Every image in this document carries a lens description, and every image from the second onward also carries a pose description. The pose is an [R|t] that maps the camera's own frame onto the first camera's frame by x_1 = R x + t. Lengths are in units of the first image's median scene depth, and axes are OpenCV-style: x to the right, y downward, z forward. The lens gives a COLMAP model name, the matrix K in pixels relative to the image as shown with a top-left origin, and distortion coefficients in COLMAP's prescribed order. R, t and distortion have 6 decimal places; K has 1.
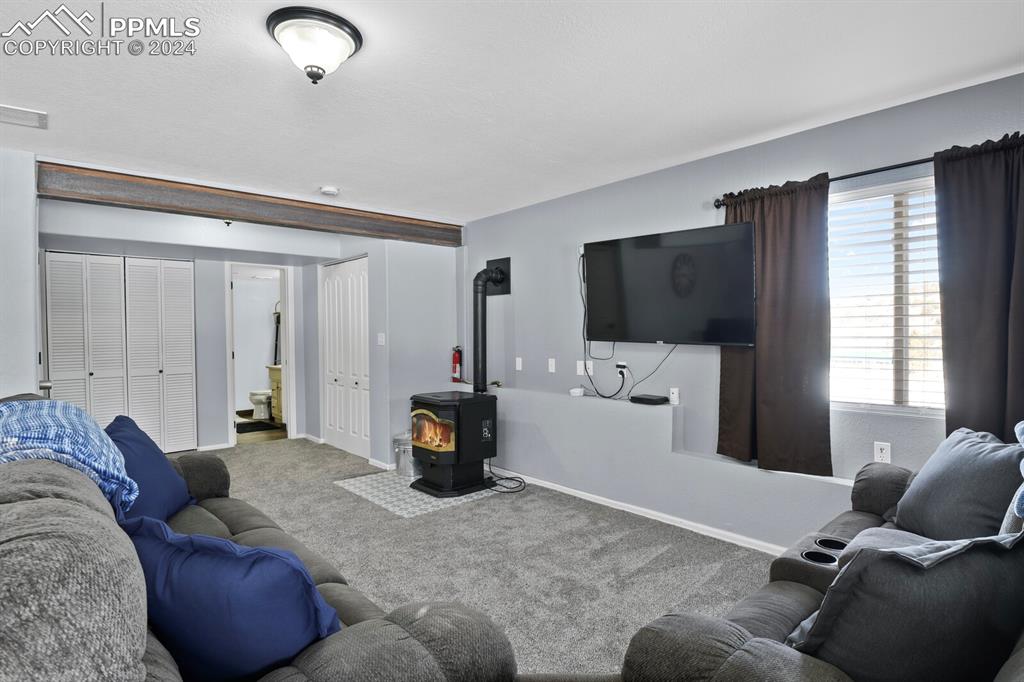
lens RADIAL K [[538.7, 0, 509.7], [0, 538.7, 339.2], [0, 0, 1]] dist [-0.002755, -0.000390]
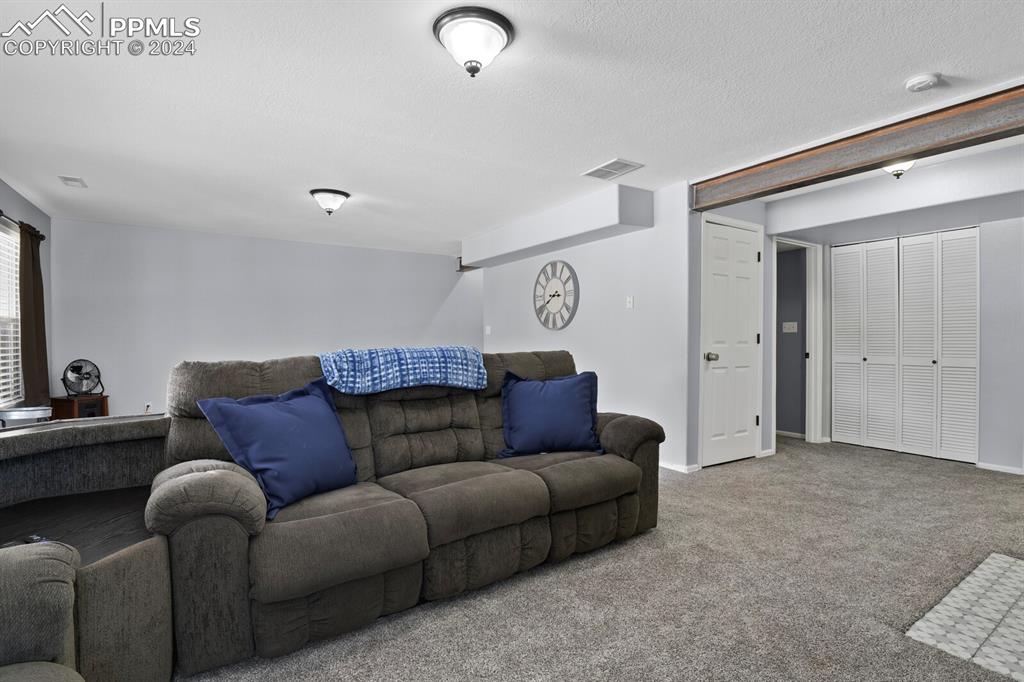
lens RADIAL K [[499.4, 0, 514.9], [0, 499.4, 343.2], [0, 0, 1]] dist [-0.023787, -0.005922]
pose [[-0.177443, 0.012816, -0.984048, 0.282594], [-0.009533, 0.999846, 0.014741, 0.028695], [0.984085, 0.011997, -0.177294, 0.555312]]
